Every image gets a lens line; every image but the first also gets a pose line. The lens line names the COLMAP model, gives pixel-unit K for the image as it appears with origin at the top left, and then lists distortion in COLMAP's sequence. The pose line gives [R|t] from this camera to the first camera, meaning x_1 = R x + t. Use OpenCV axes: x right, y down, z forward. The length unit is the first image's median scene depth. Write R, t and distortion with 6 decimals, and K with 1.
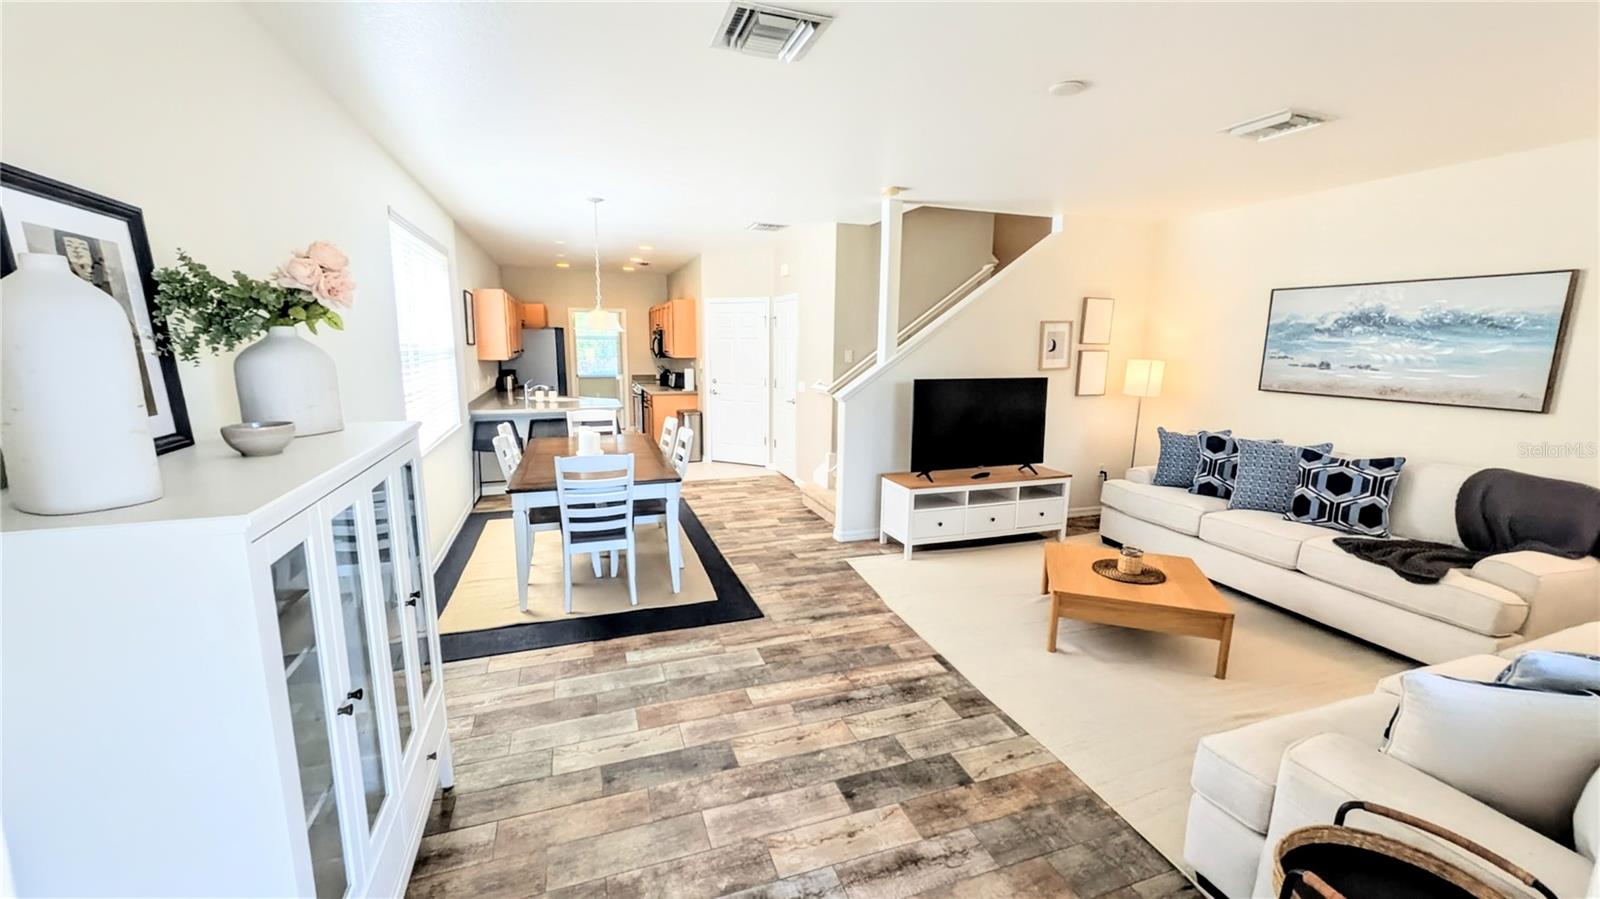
lens RADIAL K [[621.7, 0, 800.0], [0, 621.7, 449.5], [0, 0, 1]] dist [0.002019, 0.000099]
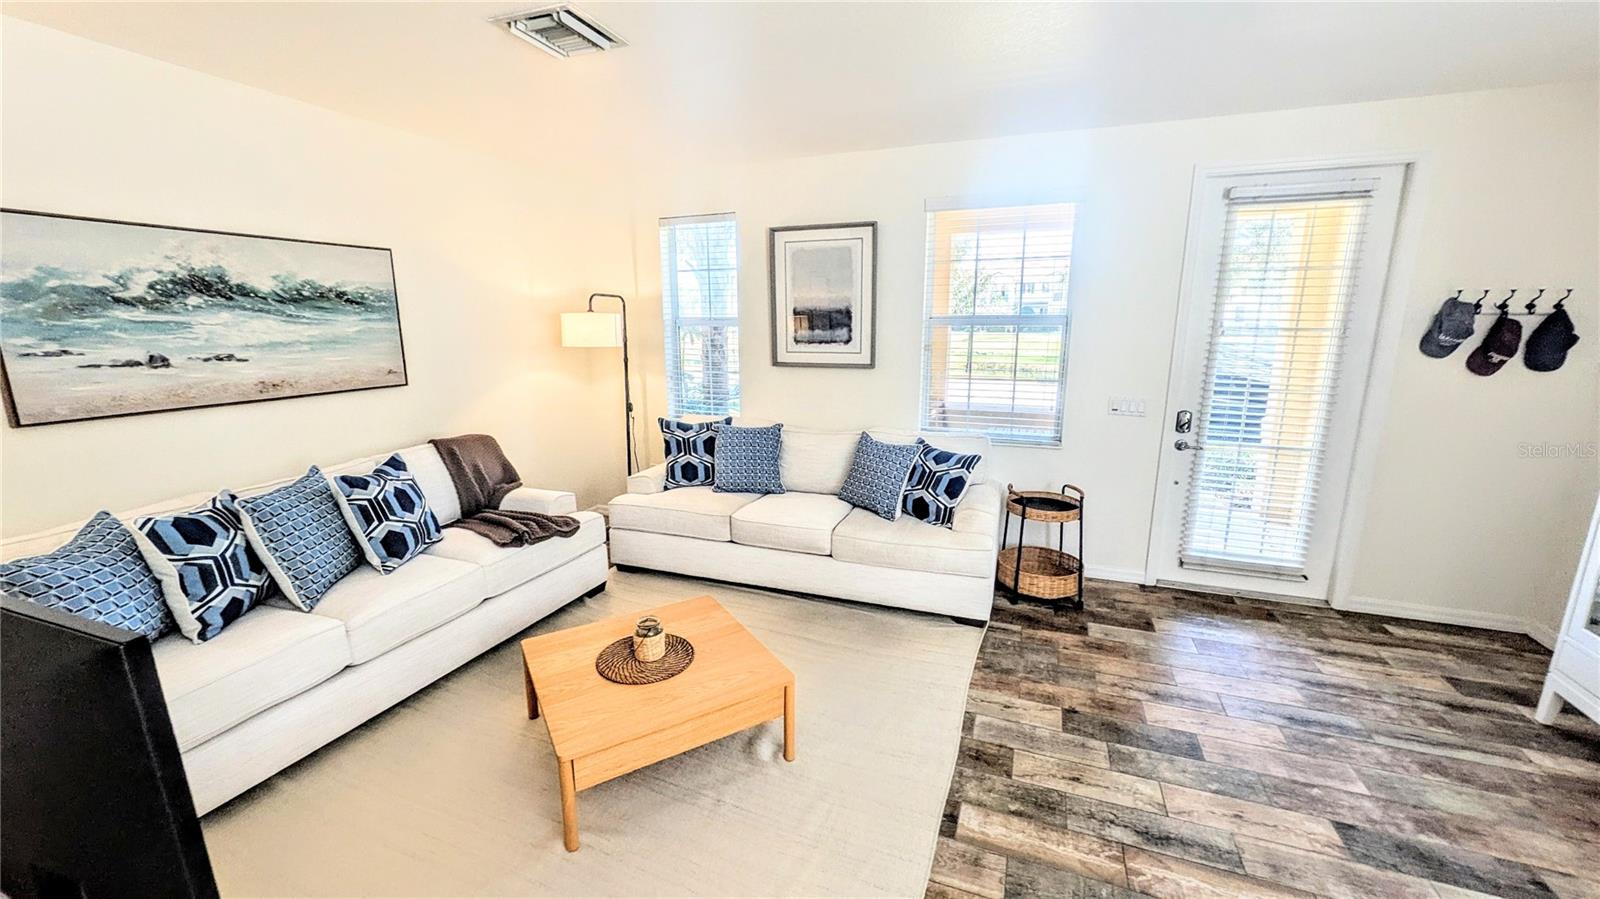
lens RADIAL K [[621.7, 0, 800.0], [0, 621.7, 449.5], [0, 0, 1]] dist [0.002019, 0.000099]
pose [[-0.759189, -0.146771, 0.634105, -0.005620], [0.108216, 0.932219, 0.345336, -0.171174], [-0.641811, 0.330795, -0.691848, 0.917224]]
